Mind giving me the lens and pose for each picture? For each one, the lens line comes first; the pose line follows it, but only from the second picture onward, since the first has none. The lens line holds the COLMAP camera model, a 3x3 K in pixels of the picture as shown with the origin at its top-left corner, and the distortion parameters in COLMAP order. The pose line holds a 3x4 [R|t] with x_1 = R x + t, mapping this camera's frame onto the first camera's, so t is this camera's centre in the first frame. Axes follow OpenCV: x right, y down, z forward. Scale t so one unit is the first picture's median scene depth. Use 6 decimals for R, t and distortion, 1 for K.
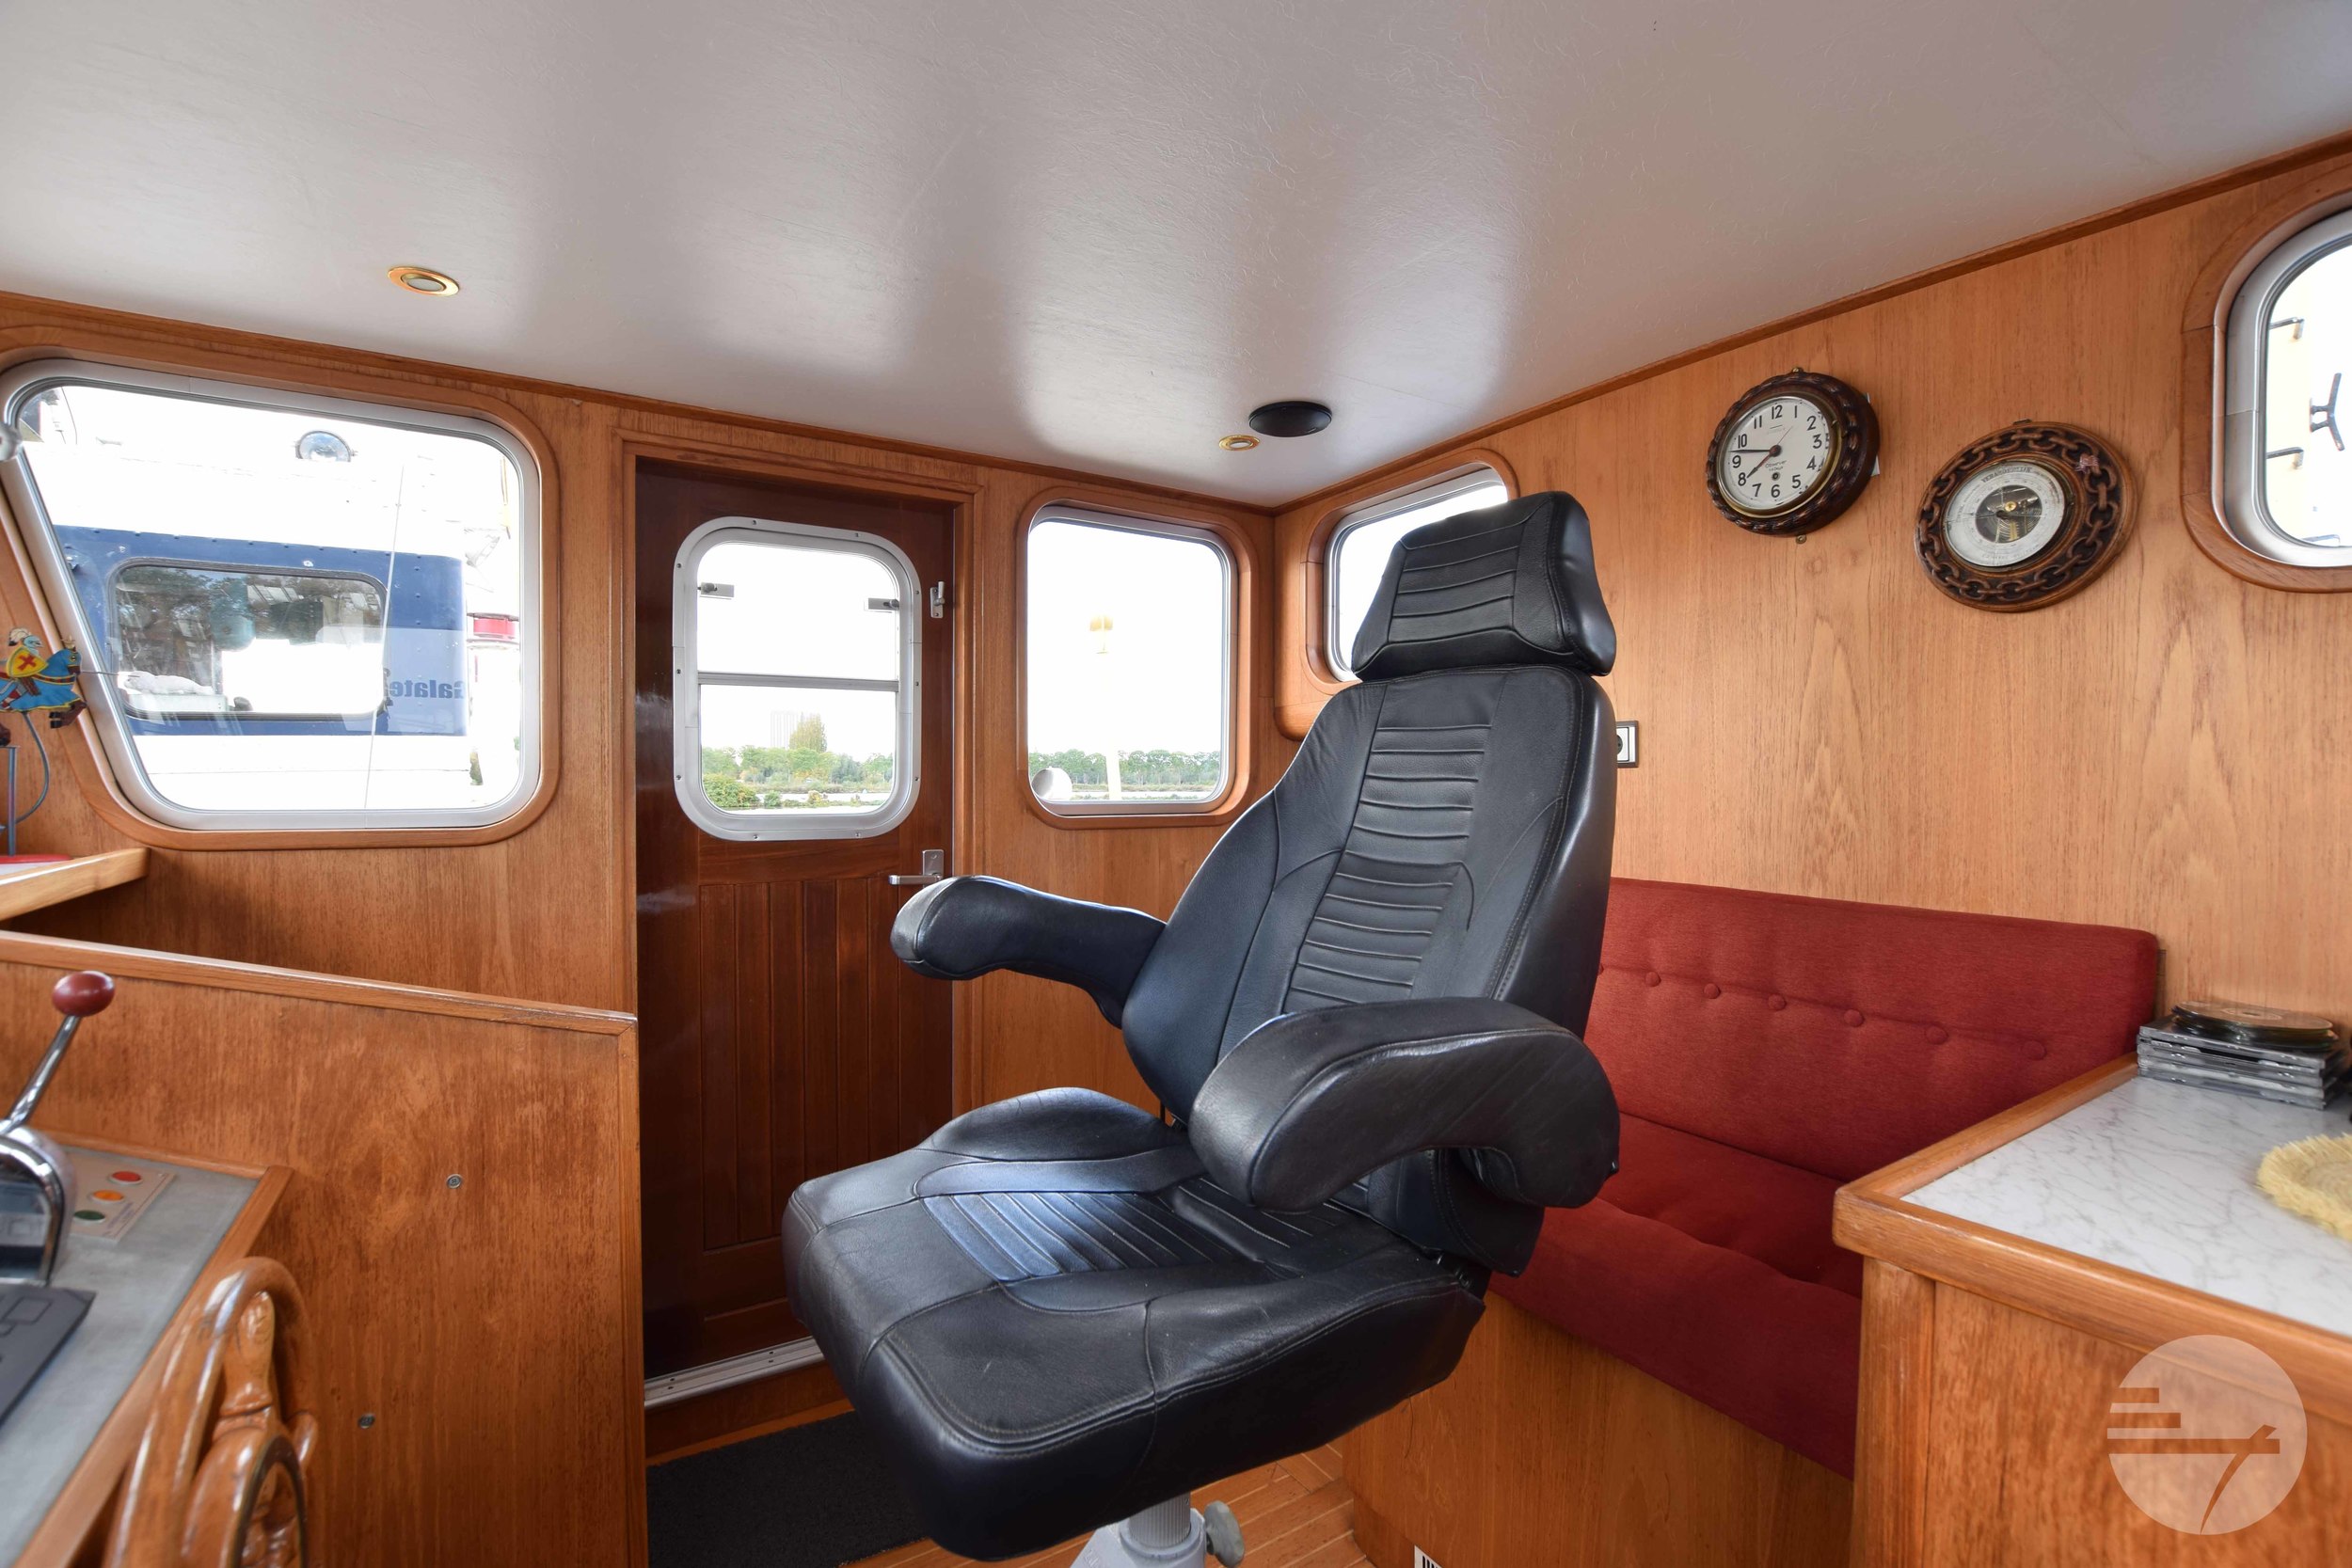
lens RADIAL K [[1058.4, 0, 1173.2], [0, 1058.4, 785.1], [0, 0, 1]] dist [-0.030261, 0.001637]
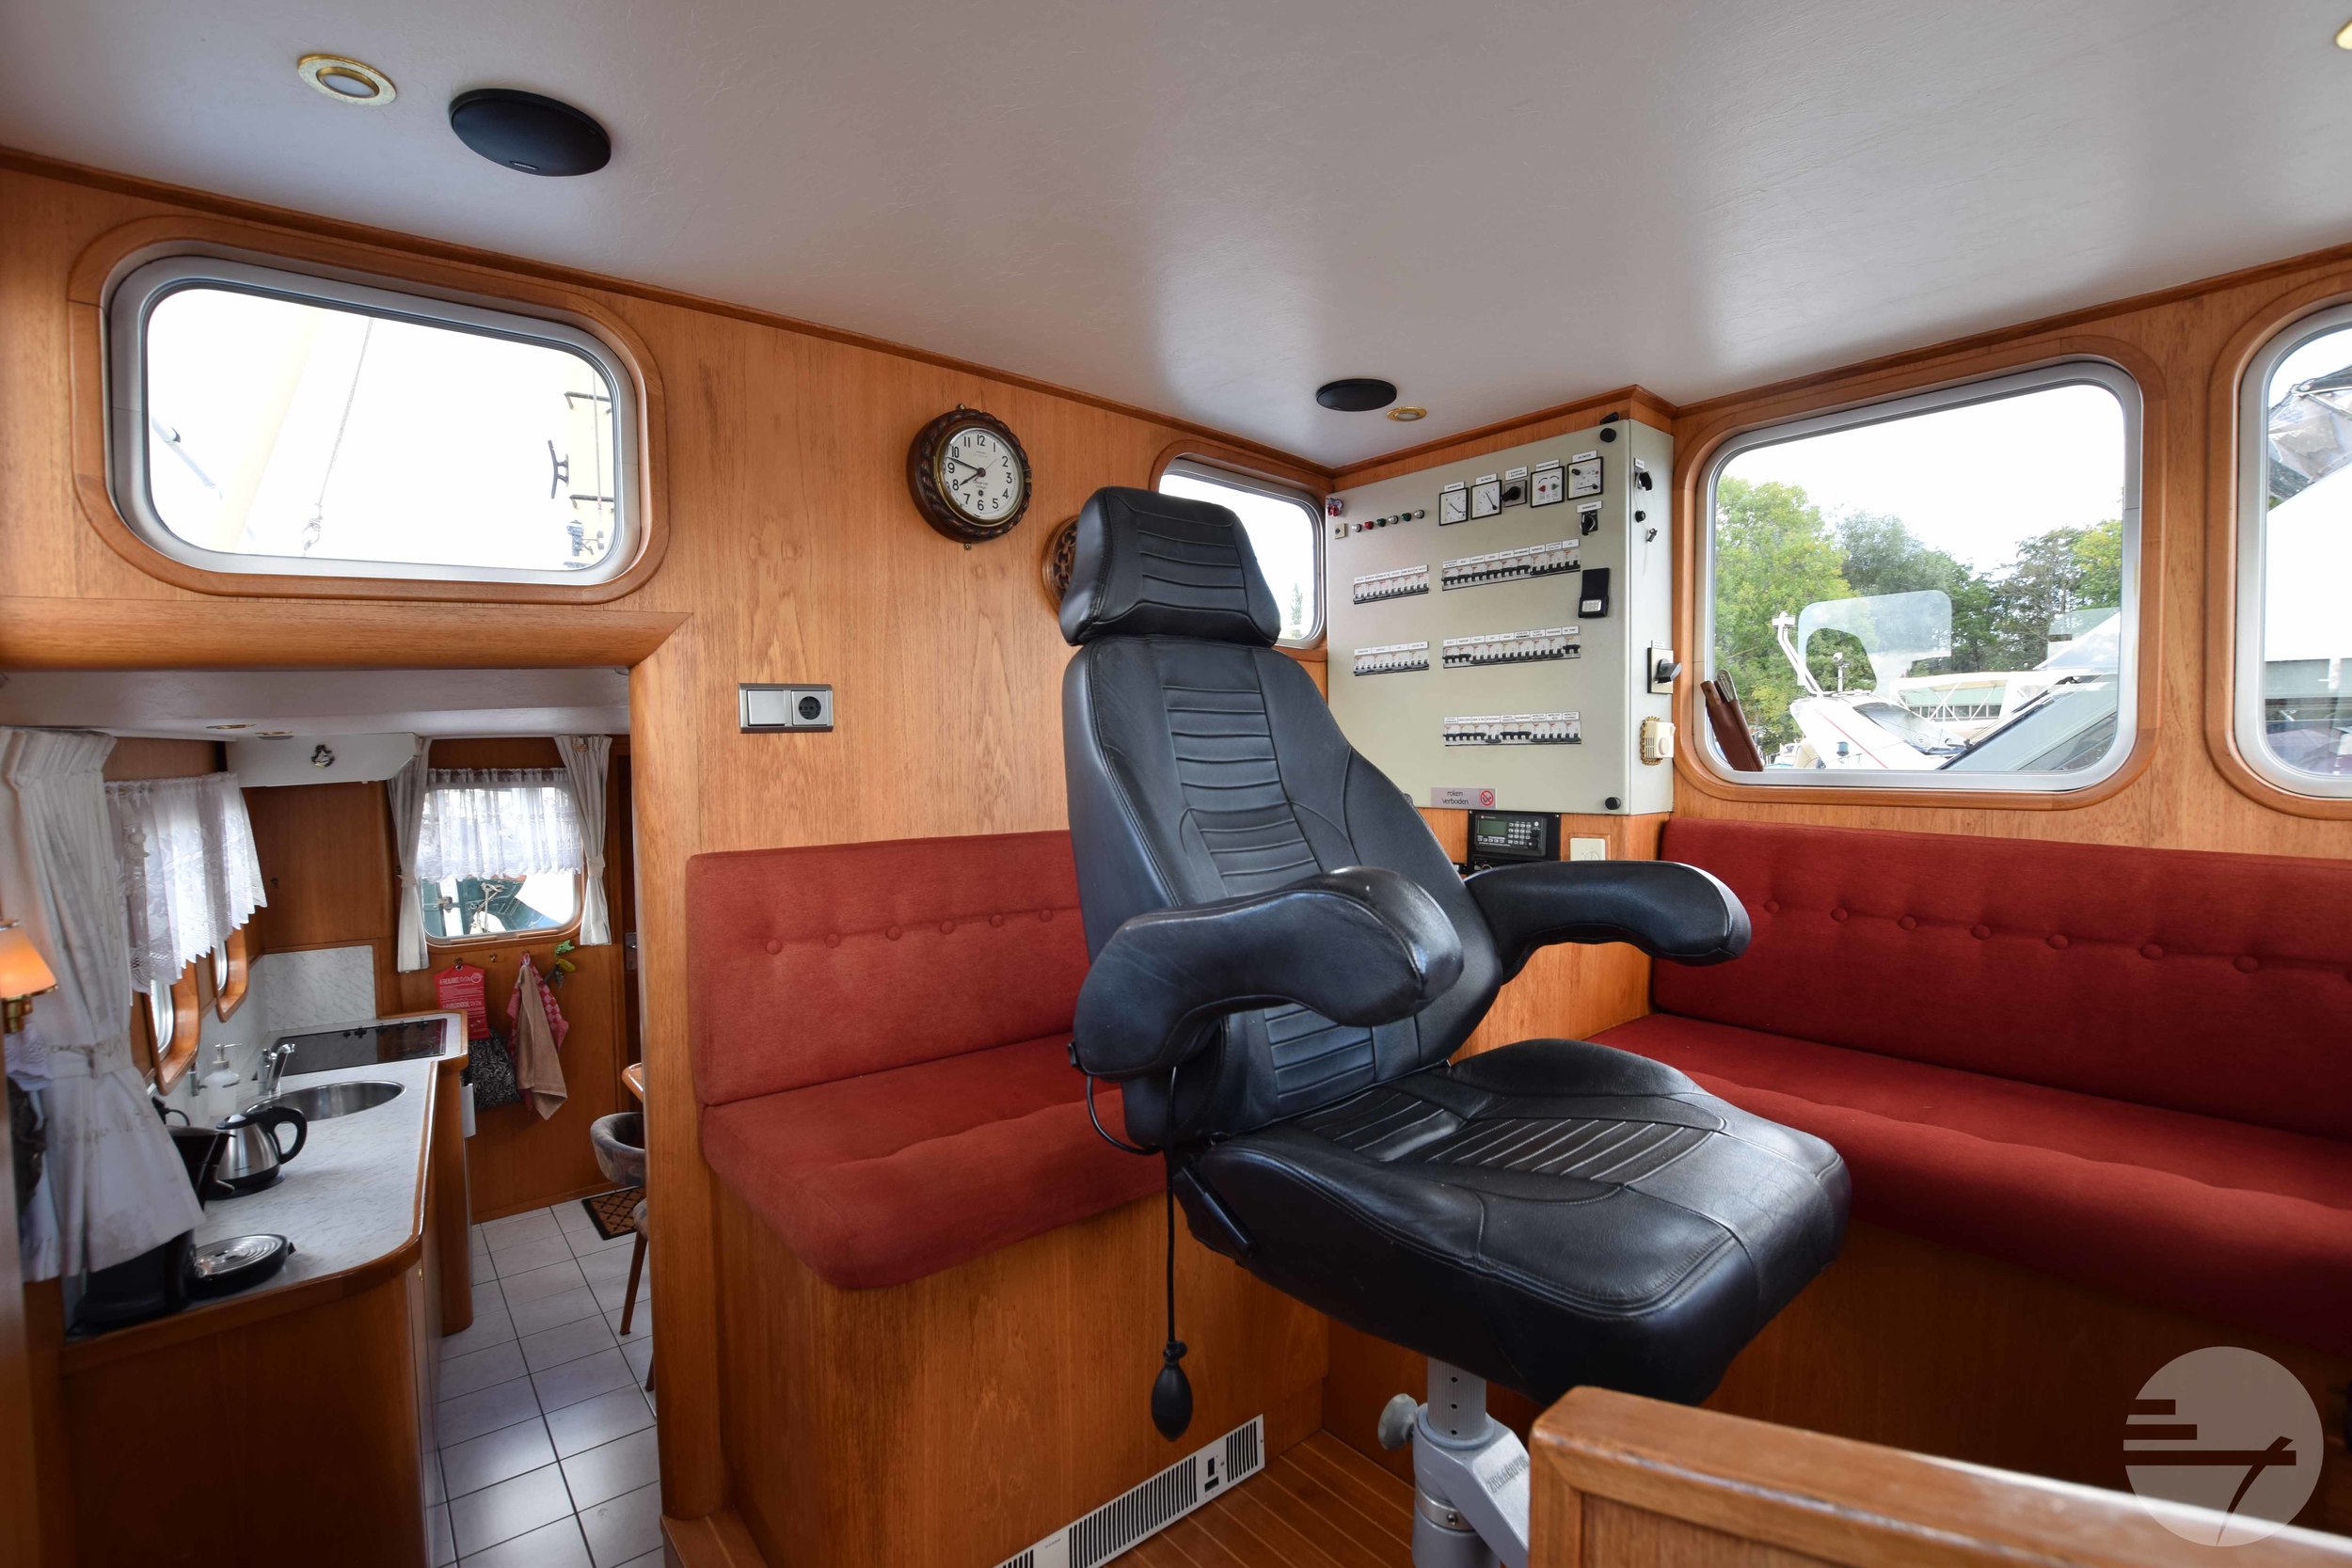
lens RADIAL K [[1035.6, 0, 1176.0], [0, 1035.6, 789.9], [0, 0, 1]] dist [-0.037751, 0.007658]
pose [[-0.139900, -0.043417, 0.989213, -0.654318], [0.022325, 0.998646, 0.046988, -0.000716], [-0.989914, 0.028658, -0.138742, 0.940682]]
